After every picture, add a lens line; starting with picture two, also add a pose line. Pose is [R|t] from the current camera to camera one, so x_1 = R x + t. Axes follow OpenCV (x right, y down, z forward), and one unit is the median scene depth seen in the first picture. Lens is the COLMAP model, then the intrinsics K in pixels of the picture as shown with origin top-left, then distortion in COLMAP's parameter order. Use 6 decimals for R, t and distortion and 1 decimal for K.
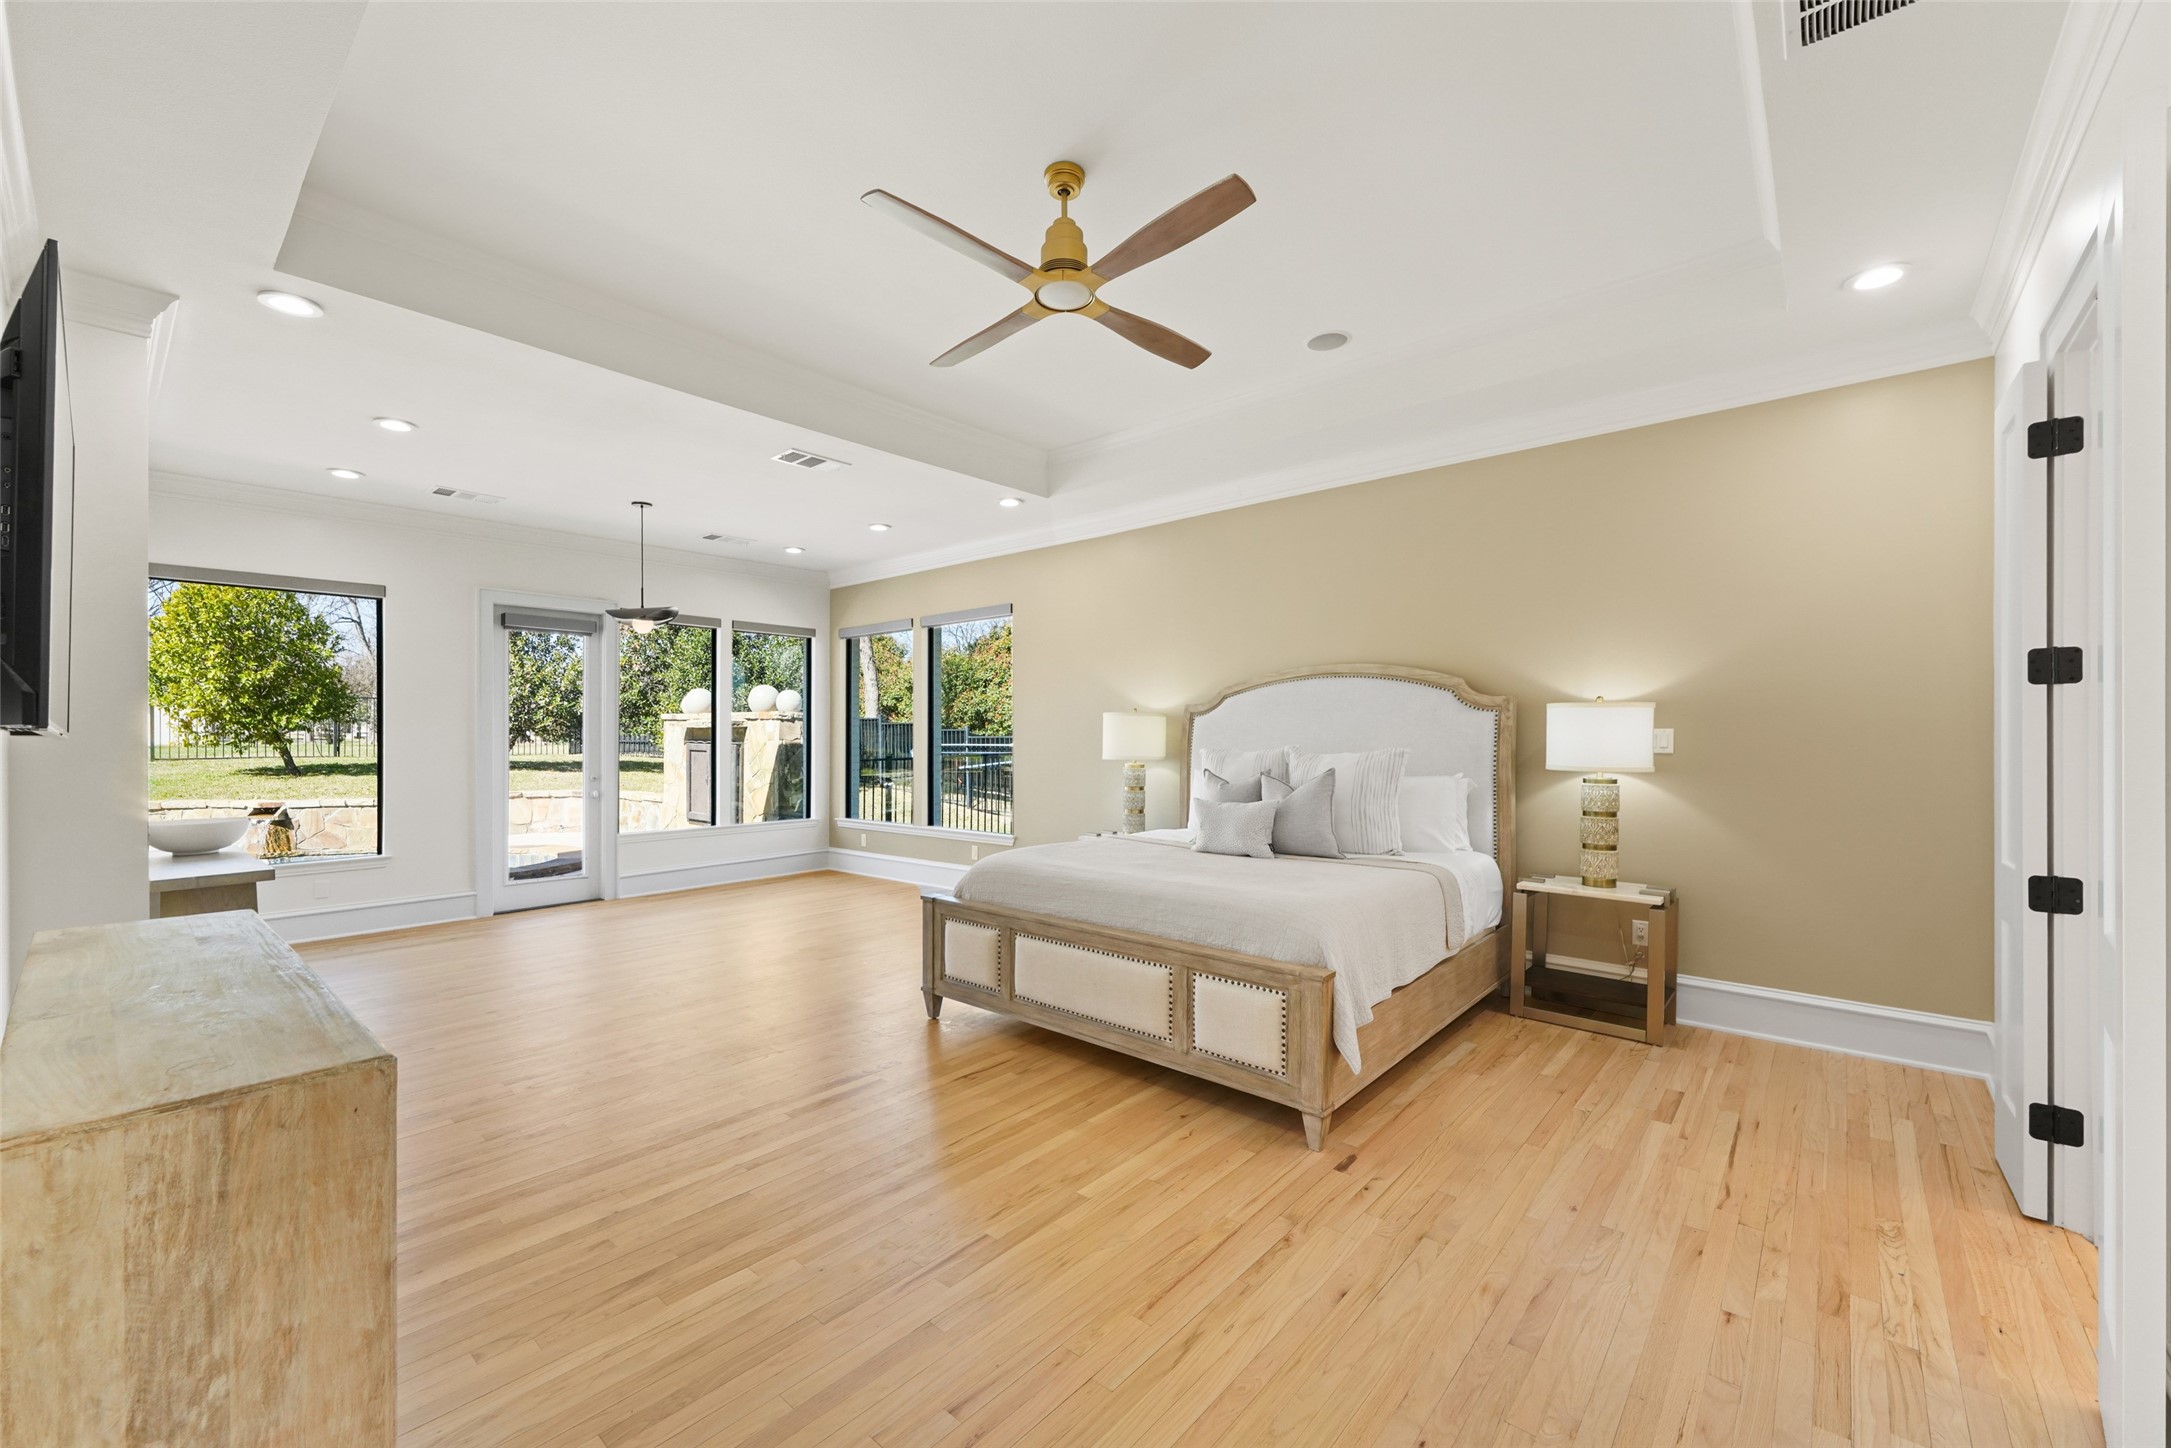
lens RADIAL K [[851.3, 0, 1085.7], [0, 851.3, 739.3], [0, 0, 1]] dist [0.019598, -0.000051]
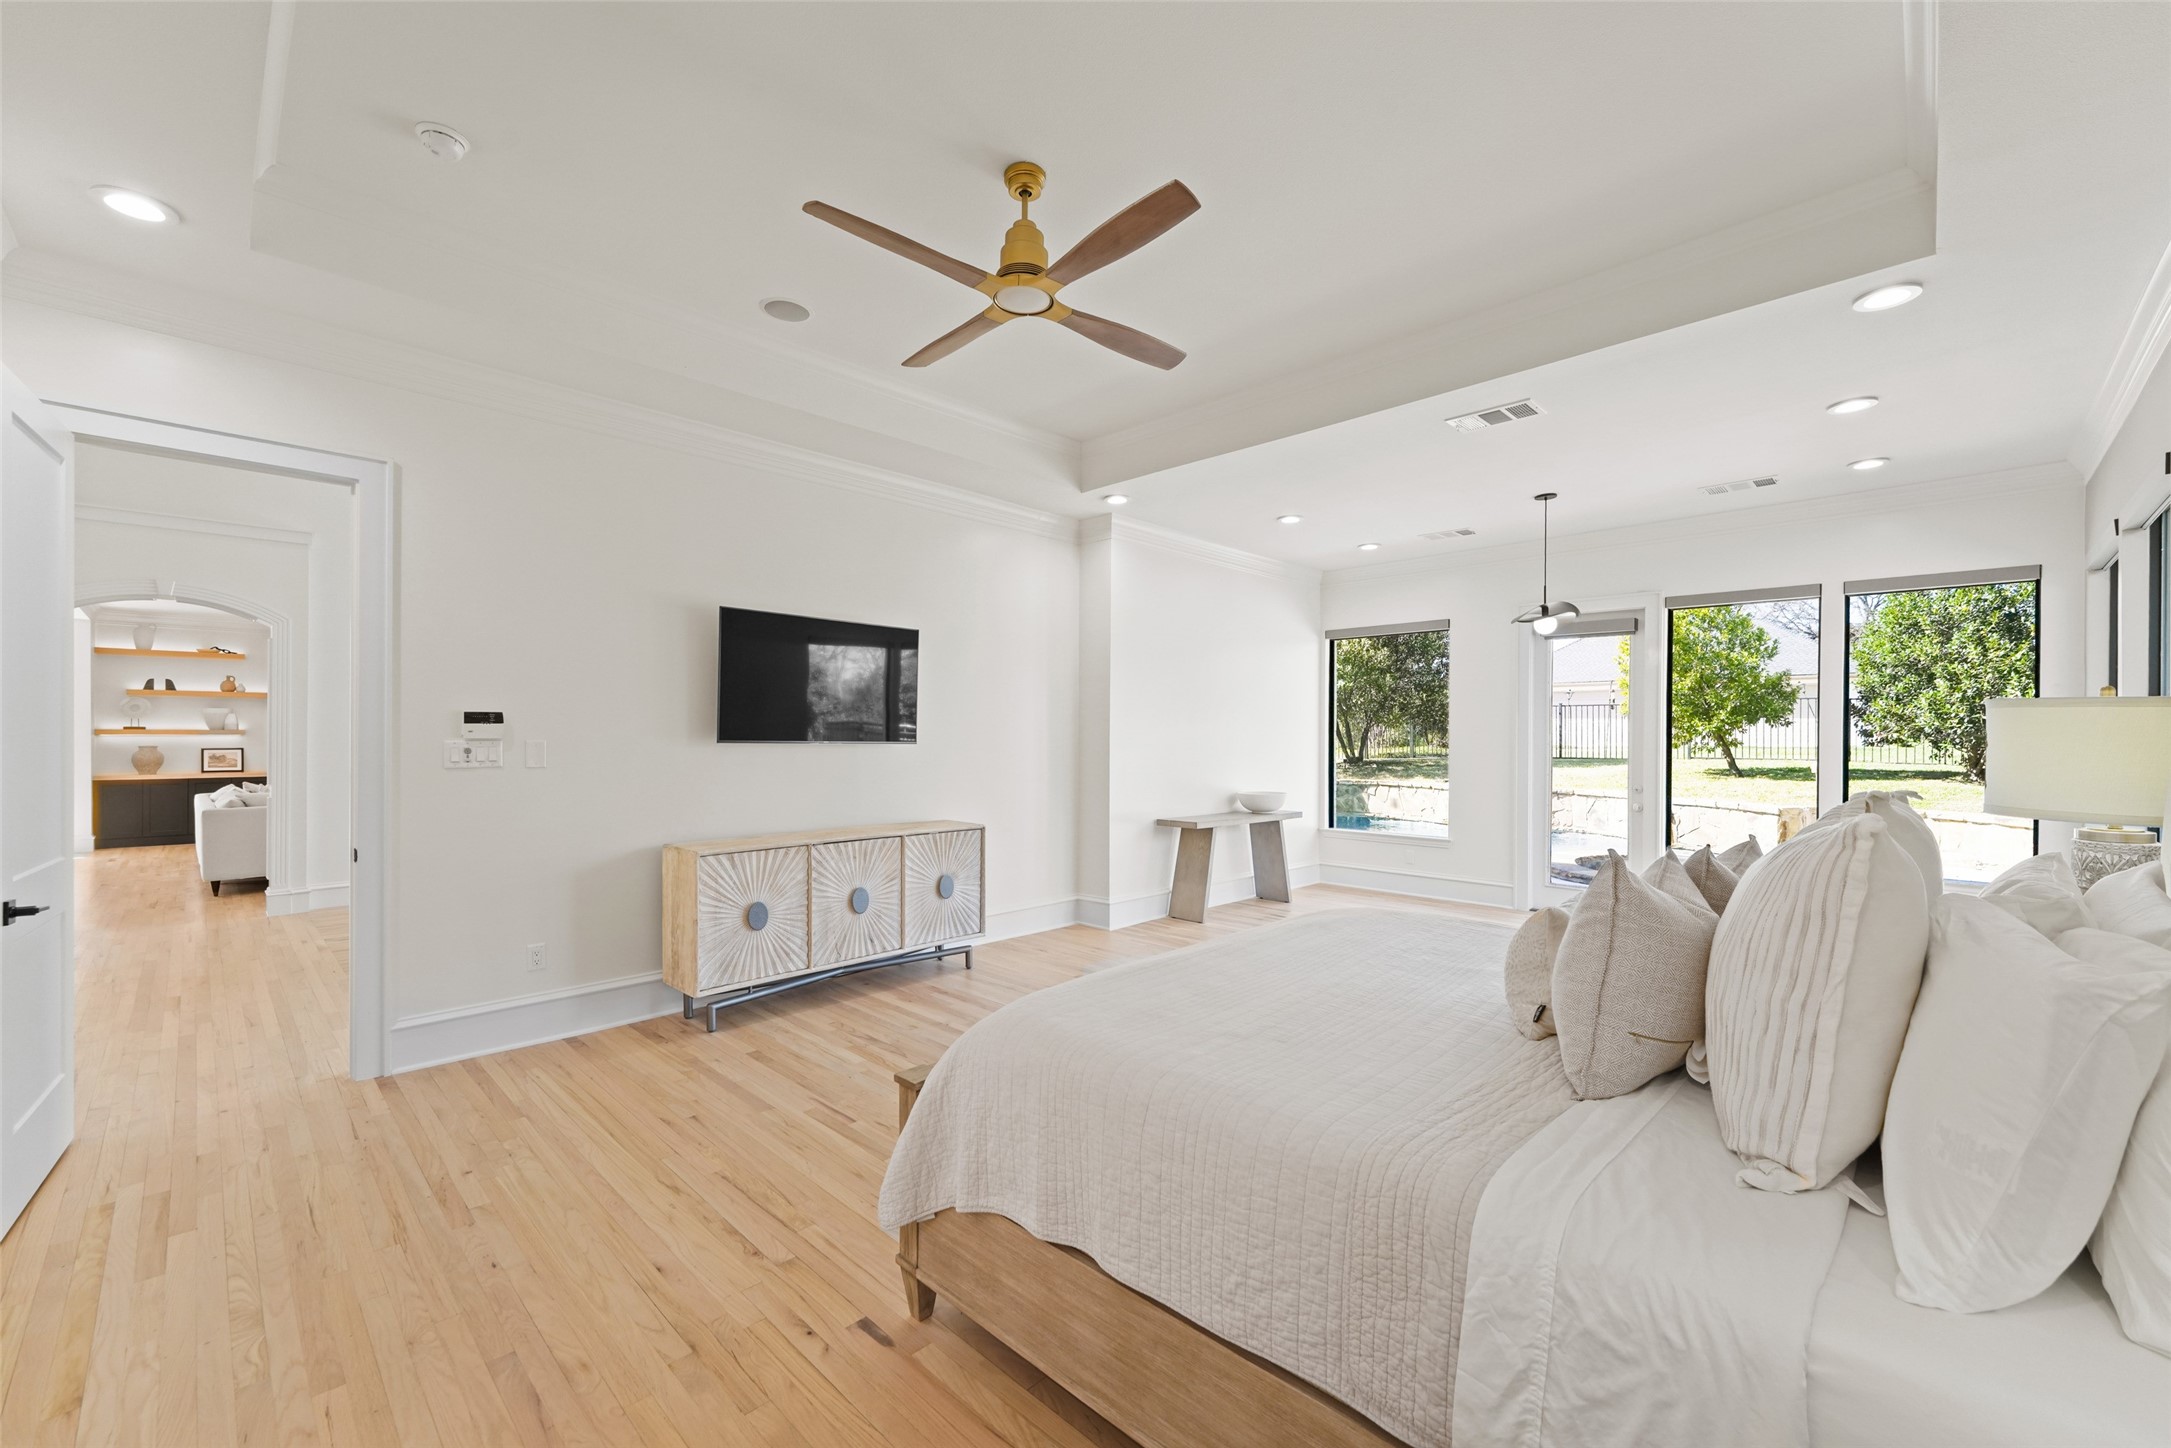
lens RADIAL K [[871.9, 0, 1078.1], [0, 871.9, 734.7], [0, 0, 1]] dist [0.010782, -0.000067]
pose [[-0.059597, -0.002707, -0.998219, 1.056944], [-0.003720, 0.999990, -0.002490, -0.023581], [0.998216, 0.003565, -0.059606, 1.220679]]
